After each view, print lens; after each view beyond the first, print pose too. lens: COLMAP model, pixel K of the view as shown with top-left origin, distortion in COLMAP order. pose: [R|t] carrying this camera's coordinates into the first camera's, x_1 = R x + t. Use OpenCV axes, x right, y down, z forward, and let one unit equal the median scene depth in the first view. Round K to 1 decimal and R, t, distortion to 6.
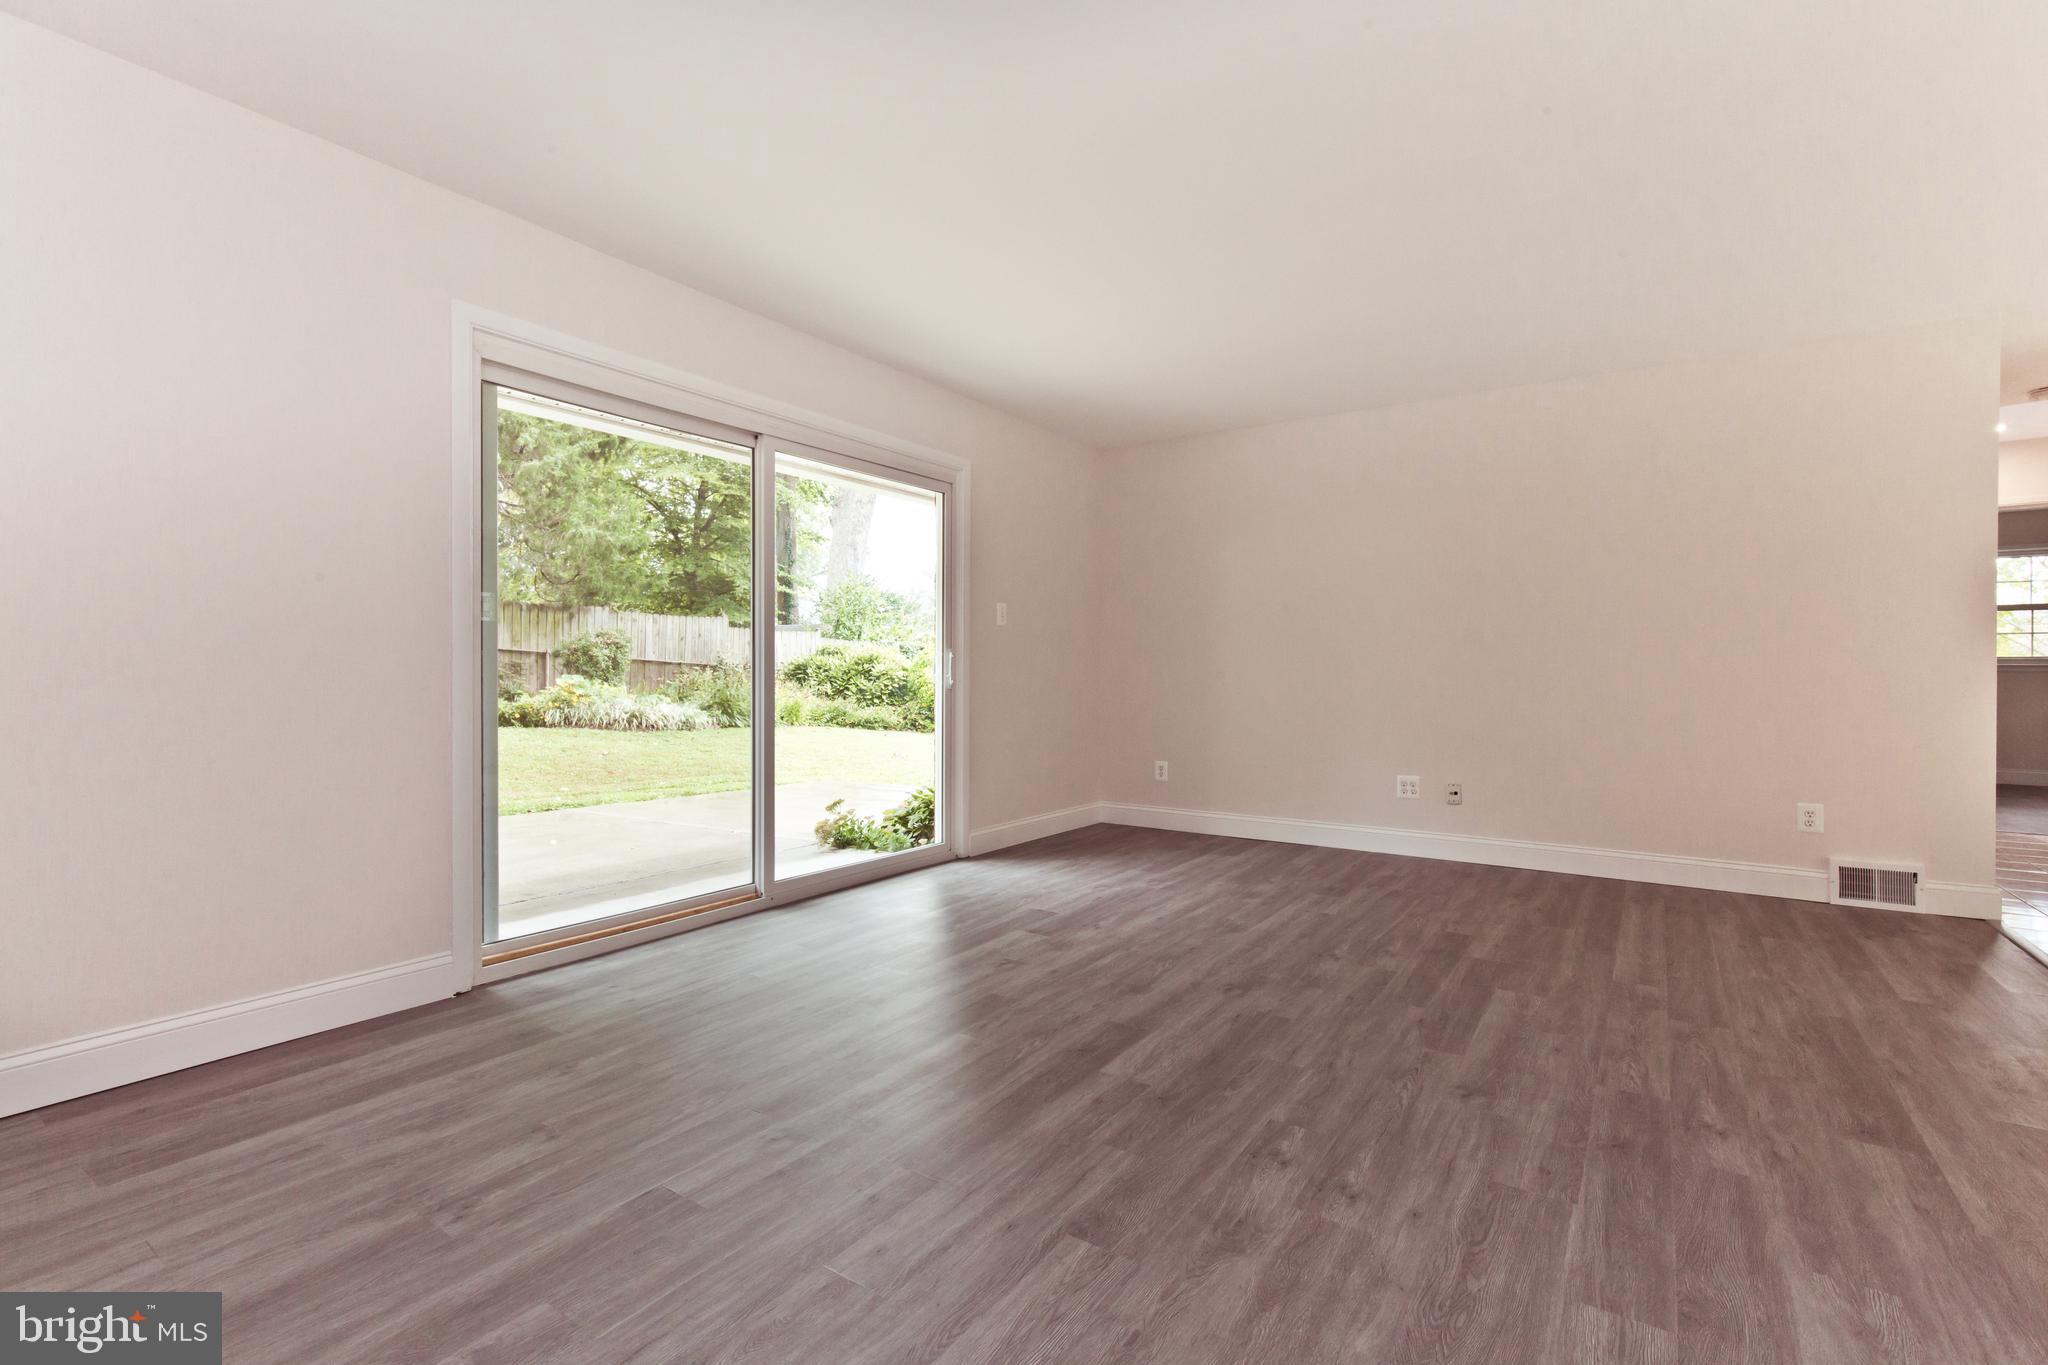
lens RADIAL K [[915.1, 0, 1030.6], [0, 915.1, 677.5], [0, 0, 1]] dist [0.003662, -0.003611]
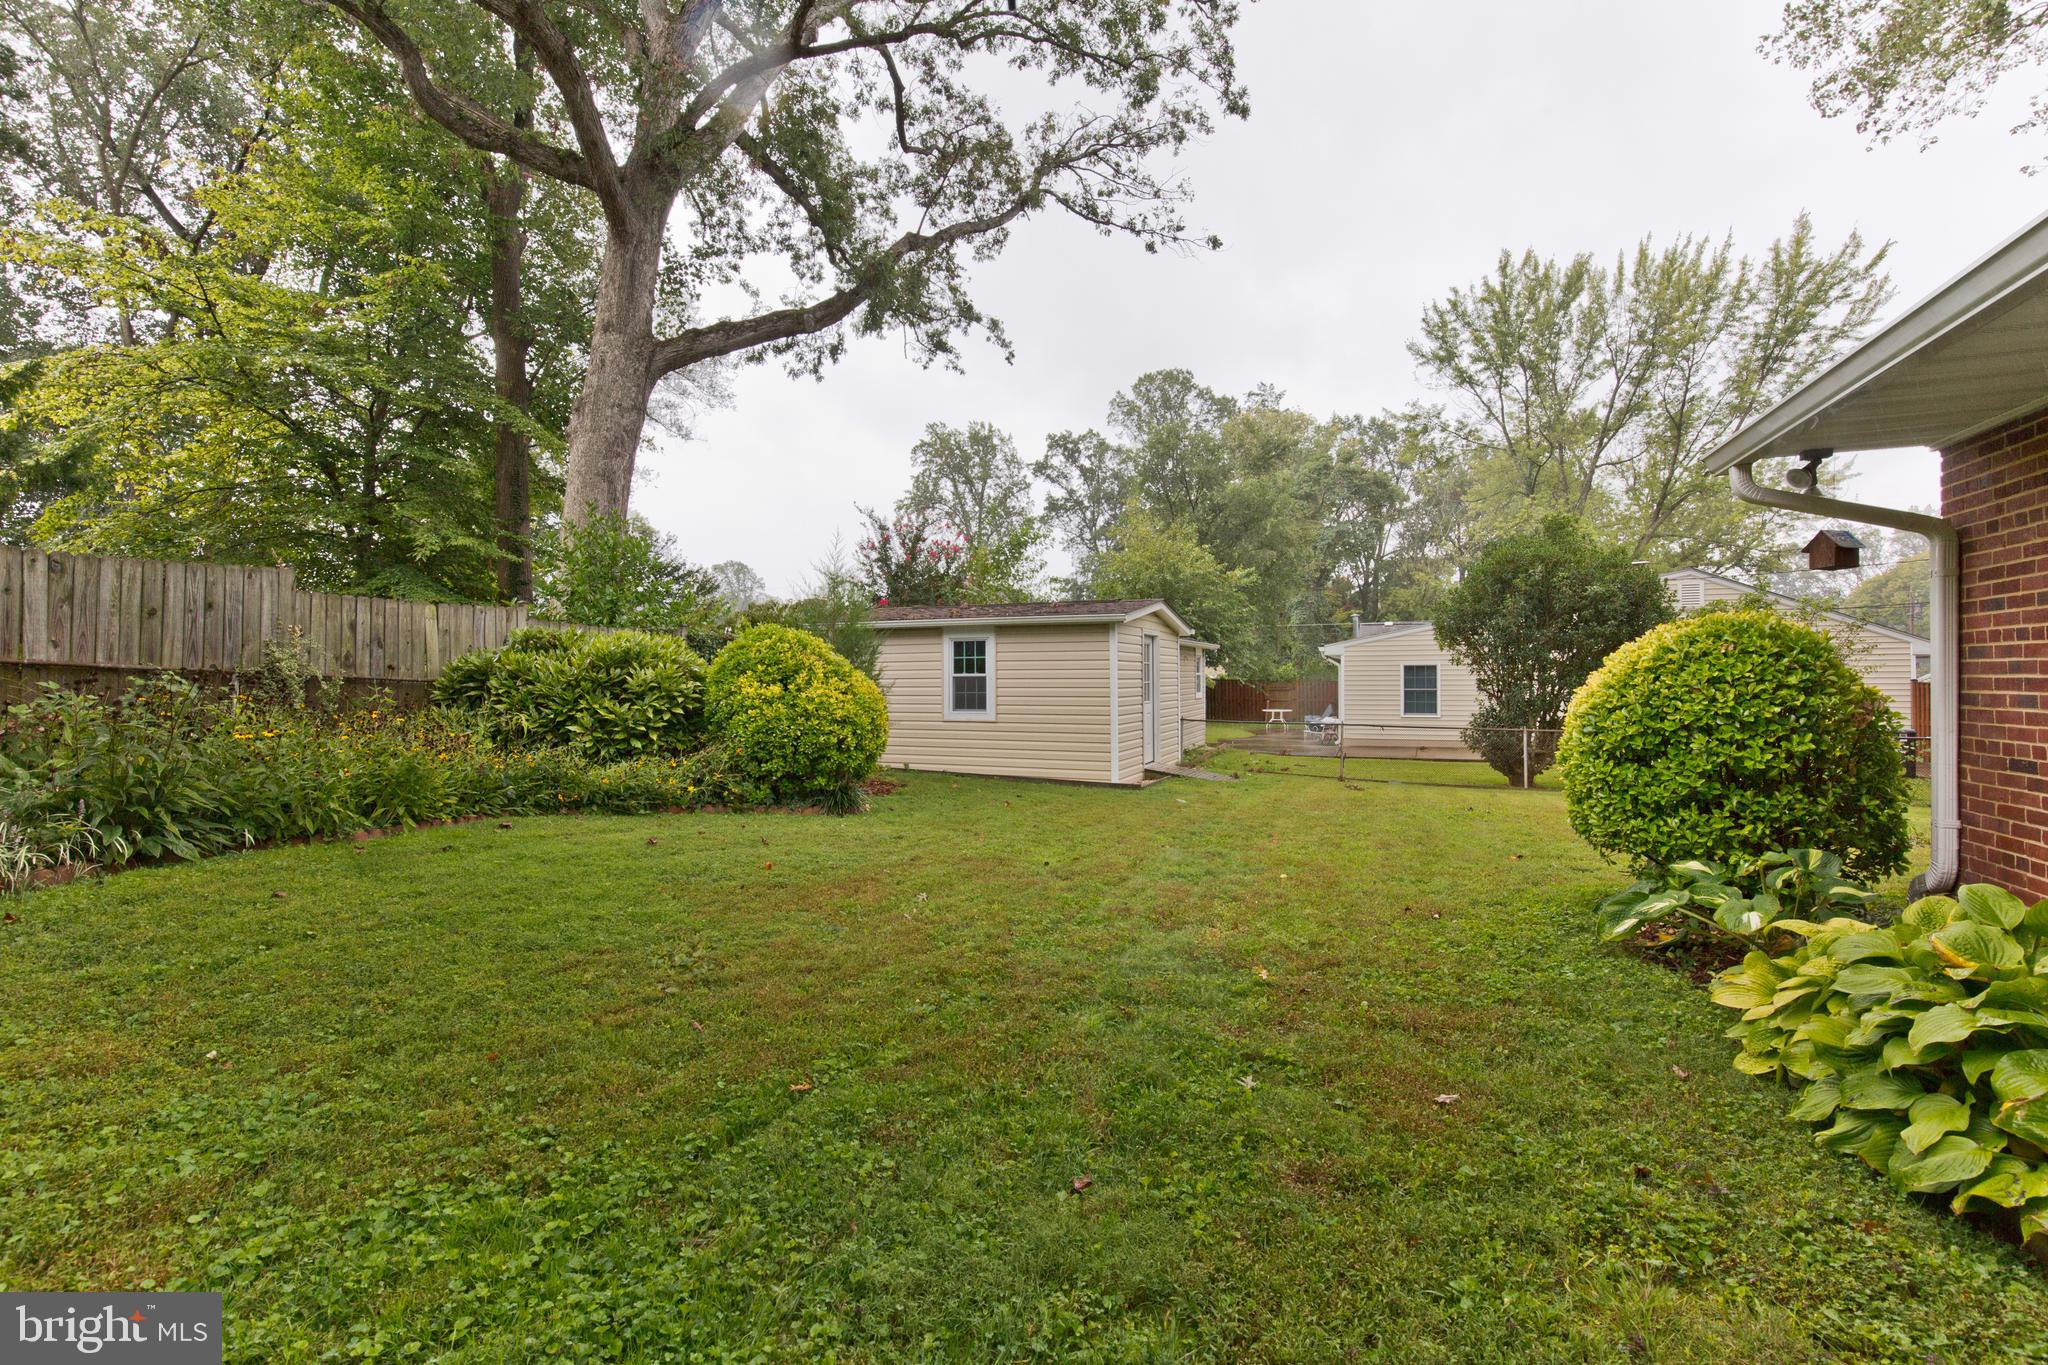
lens RADIAL K [[915.1, 0, 1008.4], [0, 915.1, 676.6], [0, 0, 1]] dist [0.003662, -0.003611]
pose [[0.982511, -0.010750, 0.185894, -0.065193], [0.011940, 0.999915, -0.005286, -0.004988], [-0.185821, 0.007413, 0.982556, 0.485484]]
